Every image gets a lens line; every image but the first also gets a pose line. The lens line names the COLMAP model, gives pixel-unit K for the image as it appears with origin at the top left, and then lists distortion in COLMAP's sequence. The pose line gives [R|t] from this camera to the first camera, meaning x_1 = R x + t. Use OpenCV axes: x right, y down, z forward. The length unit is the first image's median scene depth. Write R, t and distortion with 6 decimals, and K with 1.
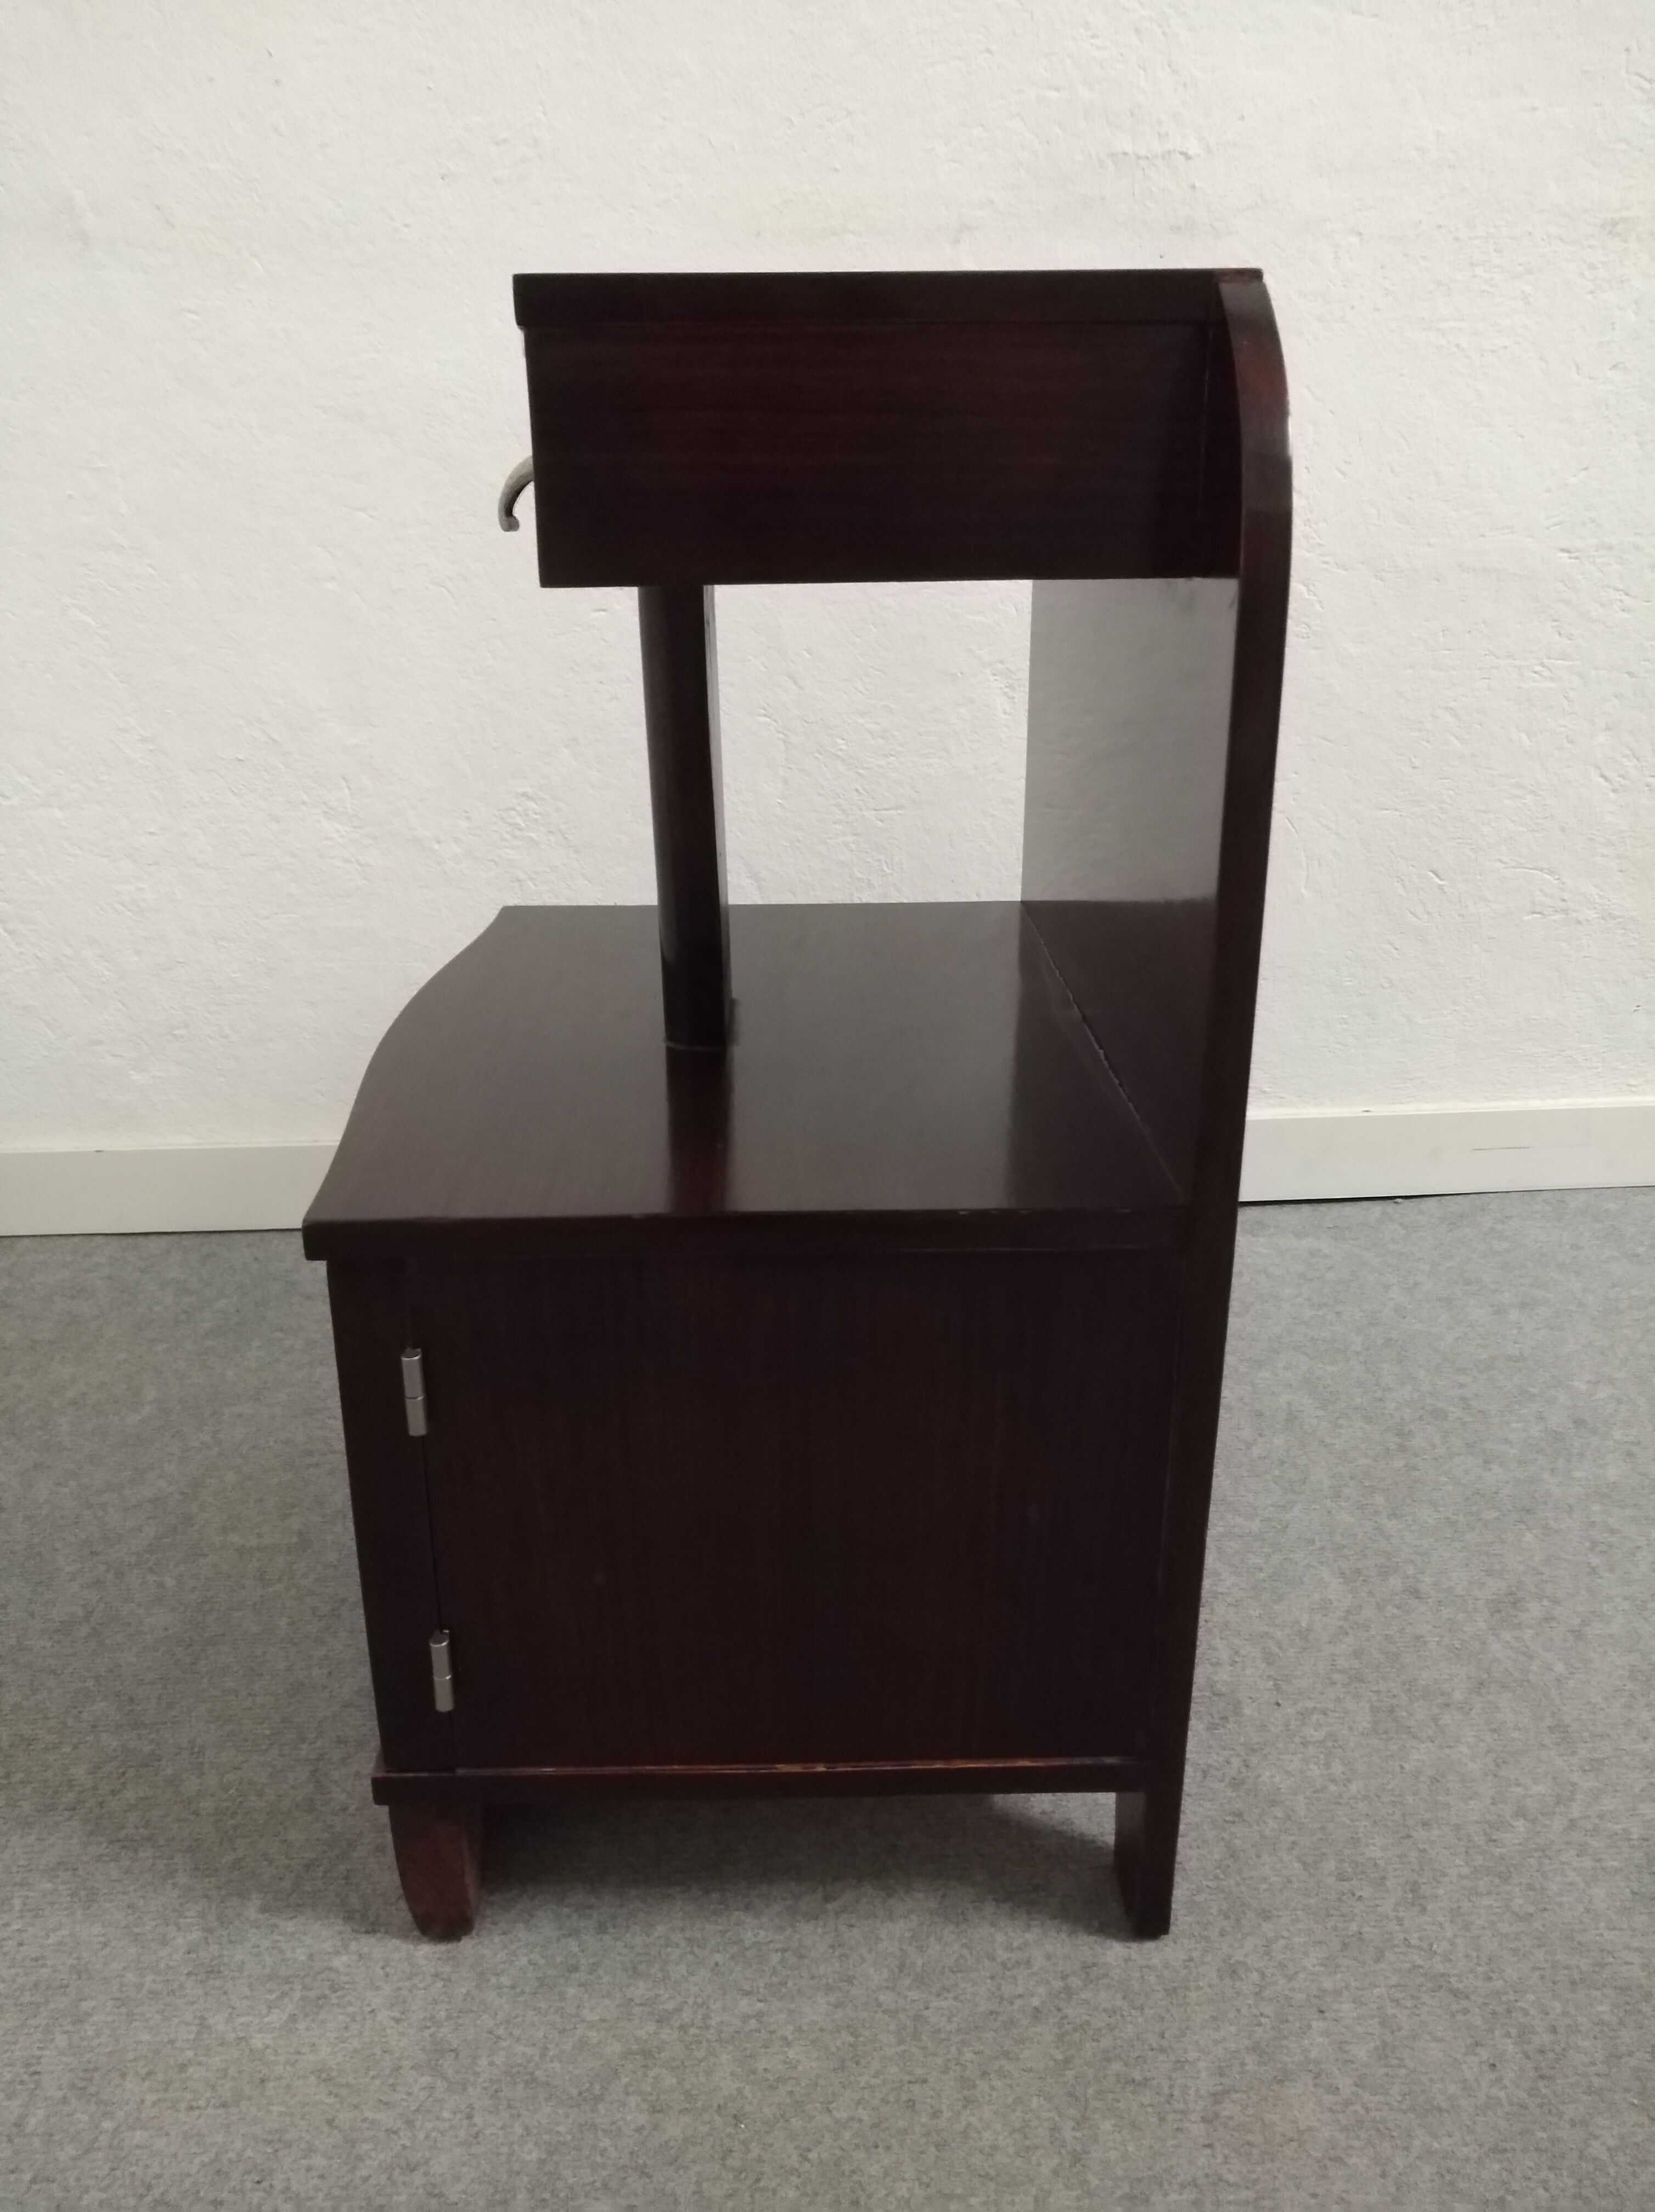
lens RADIAL K [[1688.4, 0, 841.8], [0, 1688.4, 1121.0], [0, 0, 1]] dist [-0.017561, 0.048622]
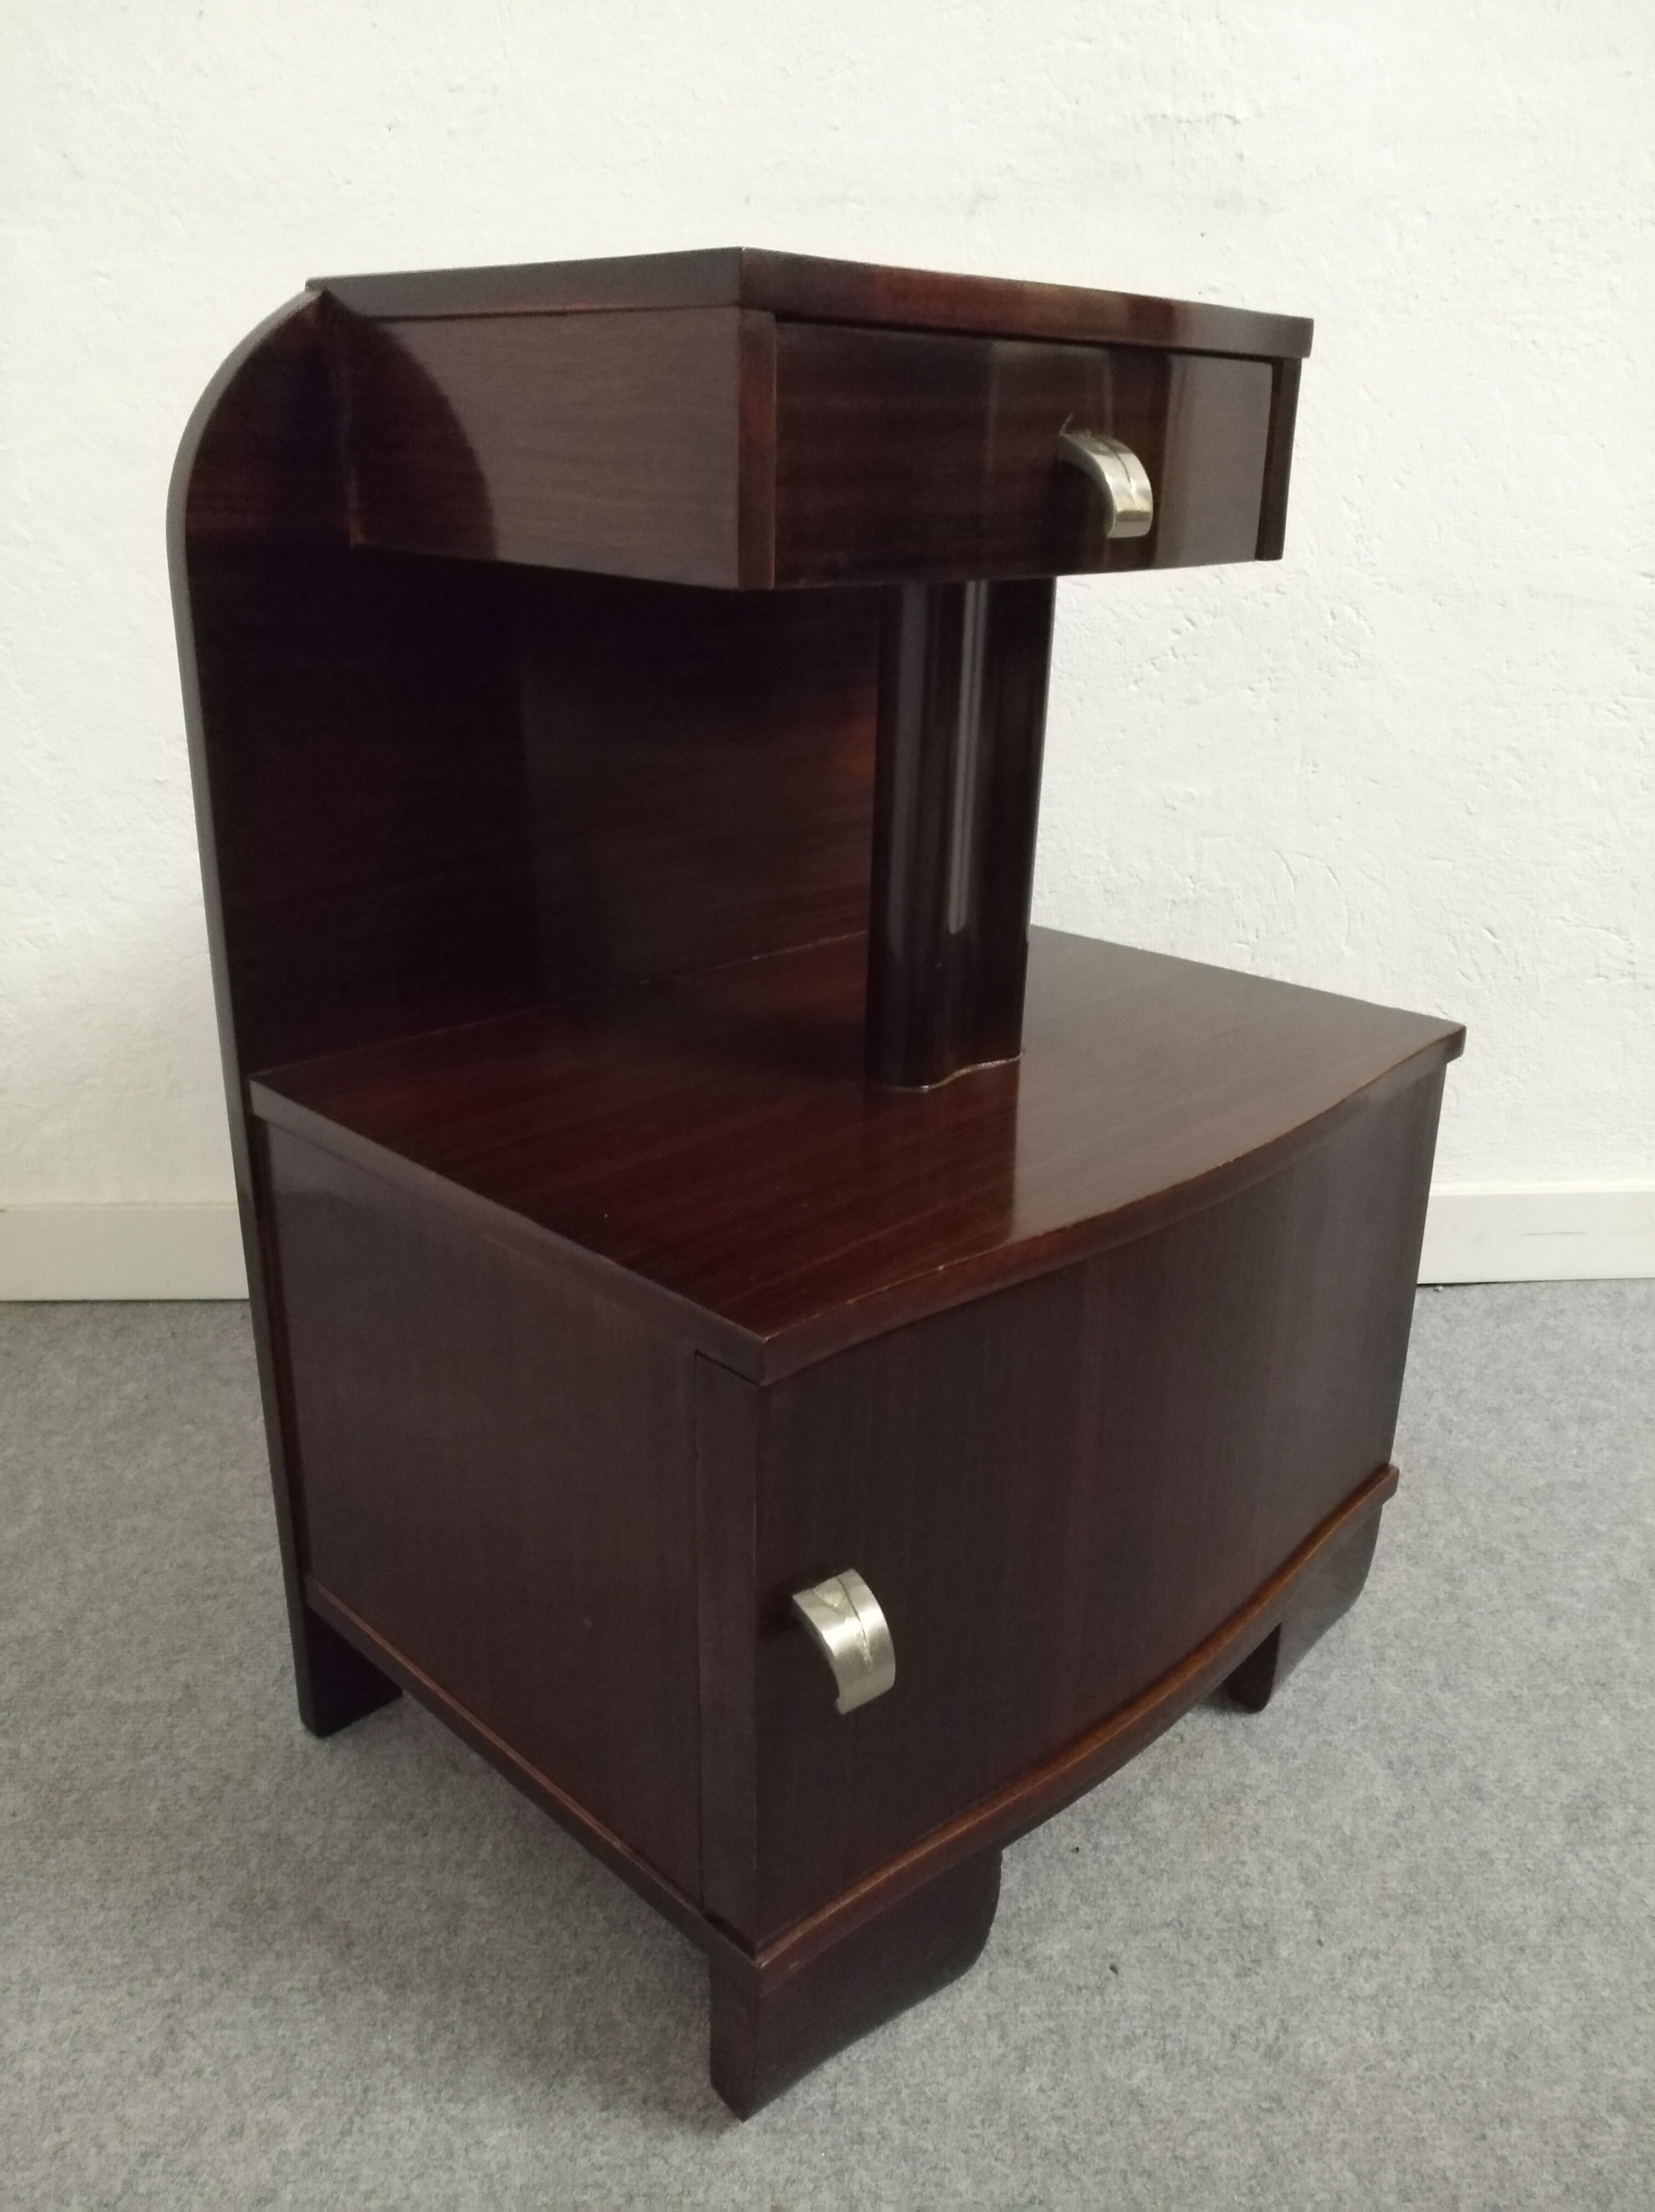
lens RADIAL K [[1688.4, 0, 839.1], [0, 1688.4, 1125.0], [0, 0, 1]] dist [-0.017561, 0.048622]
pose [[0.999829, 0.018513, -0.000031, 0.009372], [-0.018512, 0.999826, 0.002286, -0.054244], [0.000074, -0.002285, 0.999997, 0.139426]]
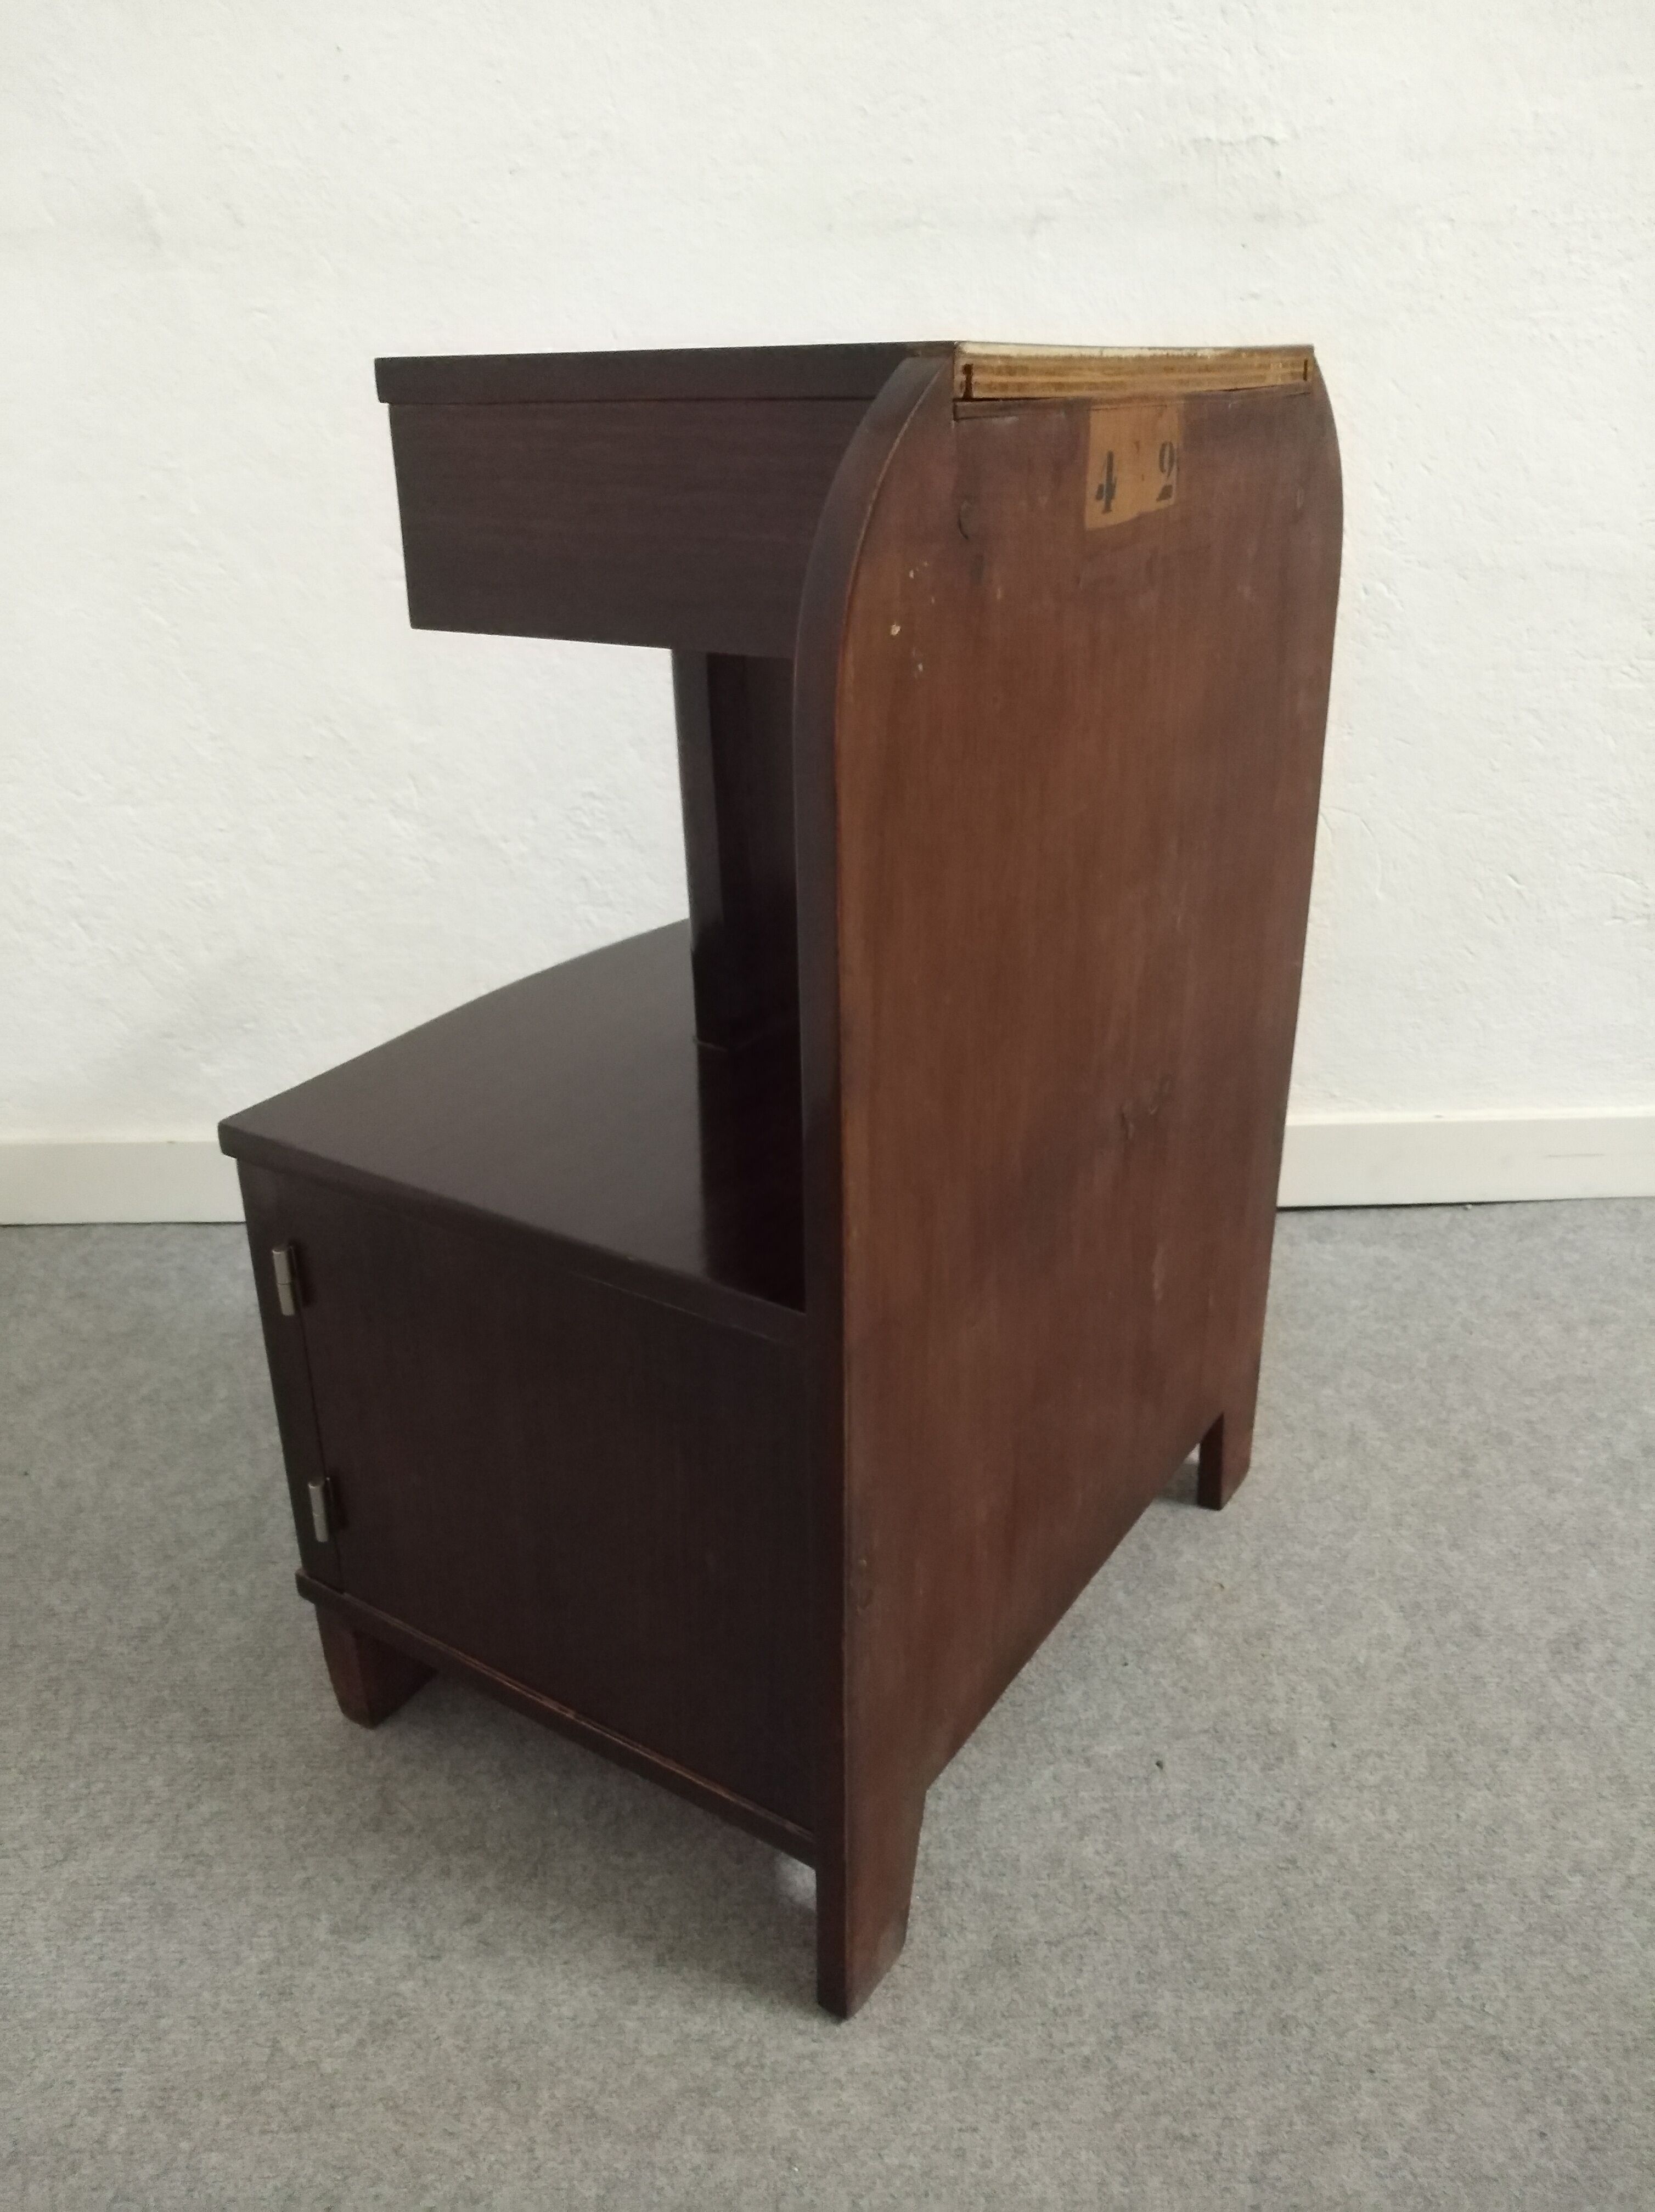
lens RADIAL K [[1688.4, 0, 838.5], [0, 1688.4, 1123.4], [0, 0, 1]] dist [-0.017561, 0.048622]
pose [[0.999206, 0.011948, -0.038010, -0.001131], [-0.010508, 0.999228, 0.037845, -0.051573], [0.038433, -0.037415, 0.998560, 0.002716]]
